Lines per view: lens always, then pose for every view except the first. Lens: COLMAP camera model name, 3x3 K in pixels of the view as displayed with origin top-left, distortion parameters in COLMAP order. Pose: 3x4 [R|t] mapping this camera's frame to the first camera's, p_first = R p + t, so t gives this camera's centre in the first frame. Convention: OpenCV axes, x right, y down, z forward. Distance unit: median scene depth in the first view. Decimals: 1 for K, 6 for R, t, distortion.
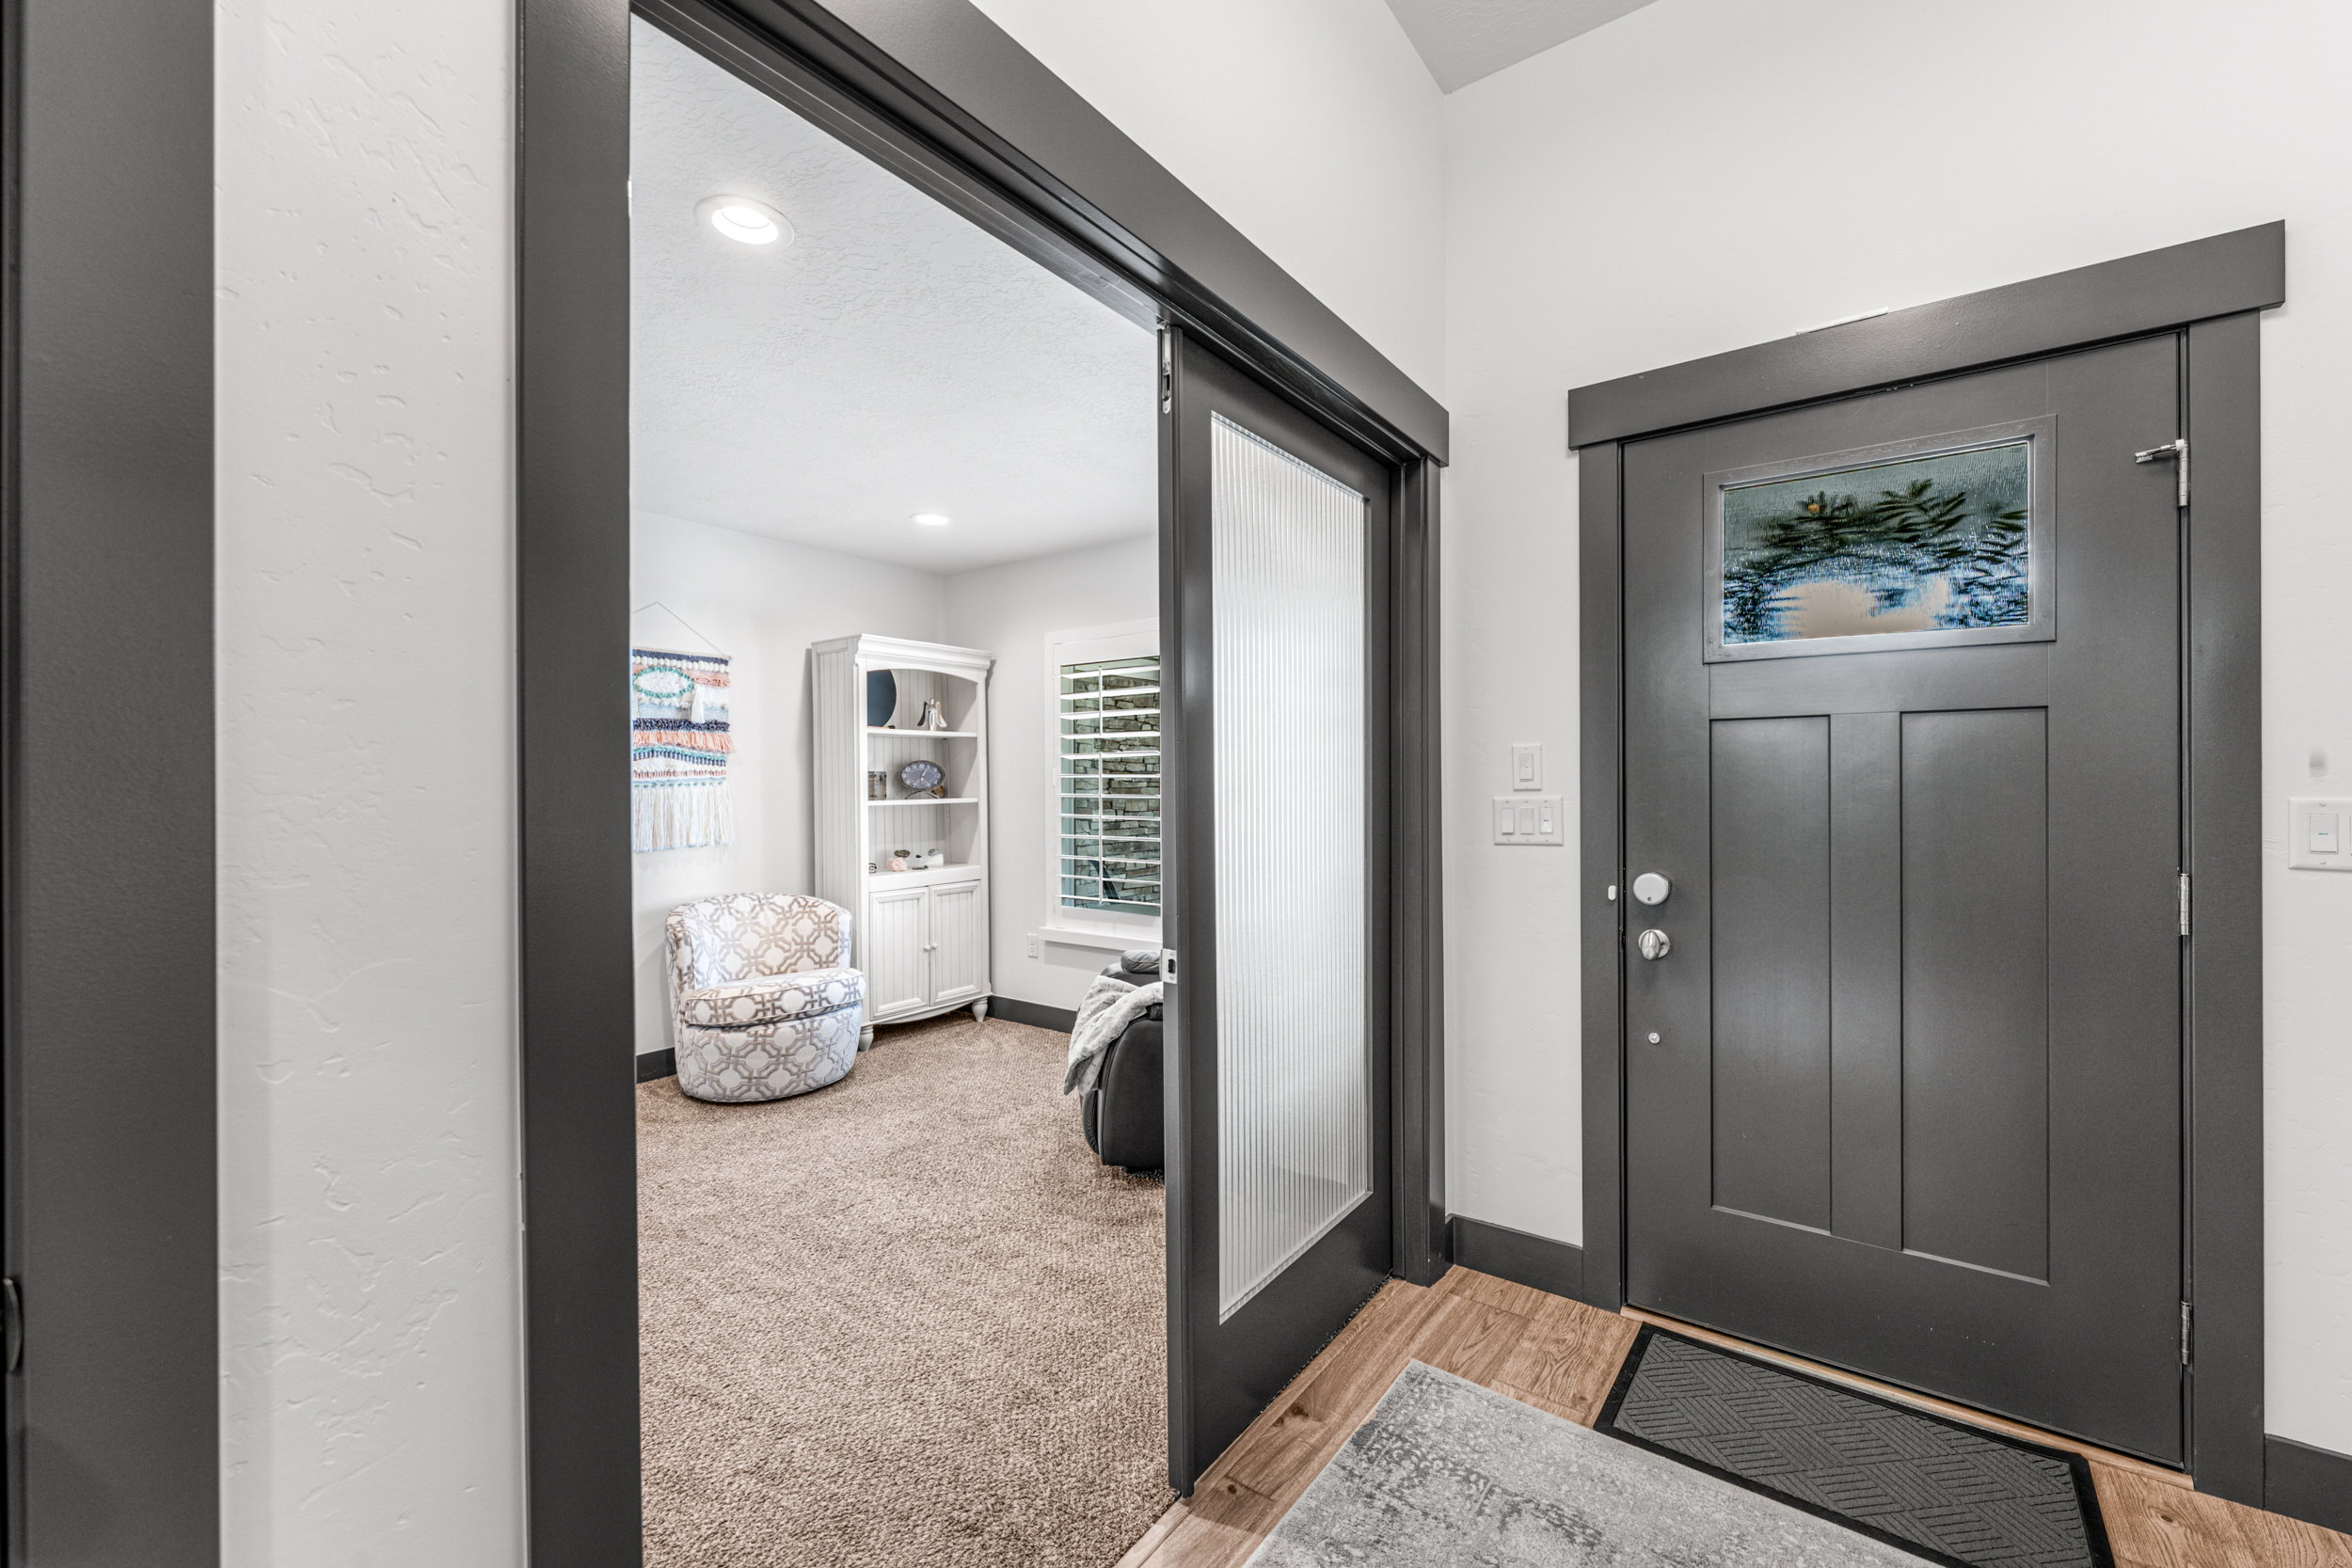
lens RADIAL K [[943.1, 0, 1176.0], [0, 943.1, 784.0], [0, 0, 1]] dist [-0.002219, 0.000098]
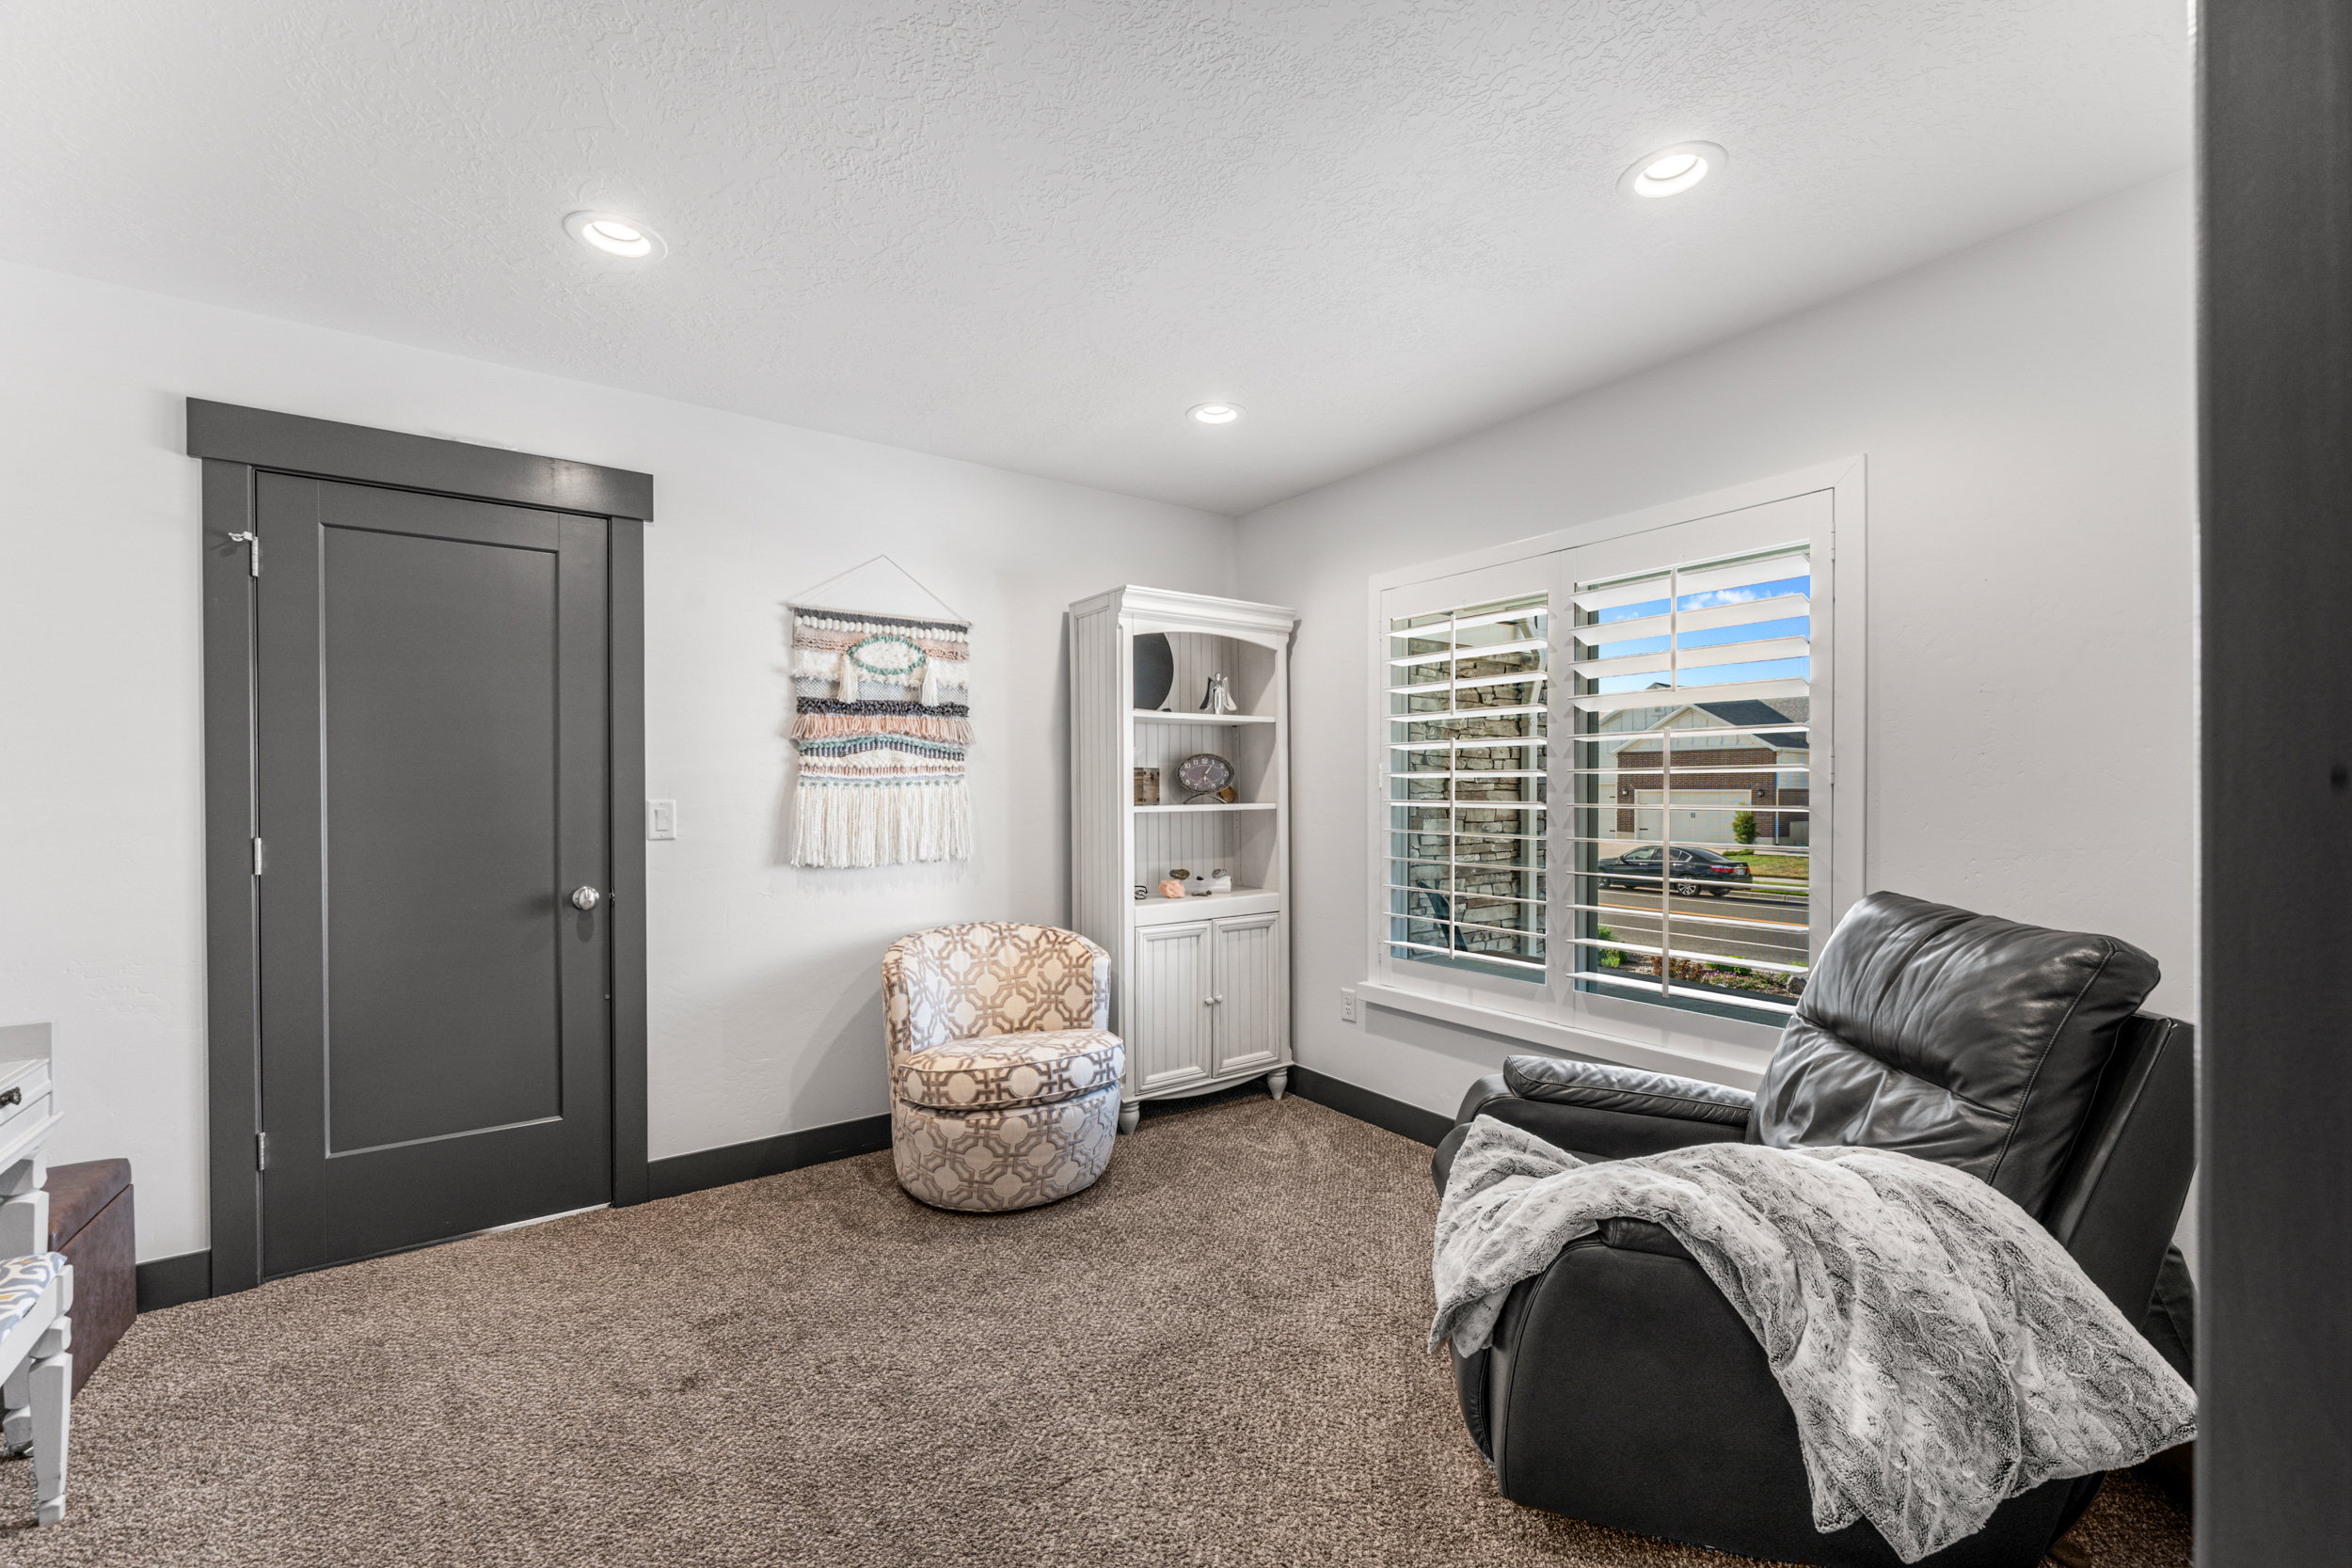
lens RADIAL K [[943.1, 0, 1176.0], [0, 943.1, 784.0], [0, 0, 1]] dist [-0.002219, 0.000098]
pose [[0.951709, 0.004974, -0.306962, -0.064774], [-0.005381, 0.999985, -0.000481, 0.000233], [0.306955, 0.002110, 0.951722, 0.303689]]
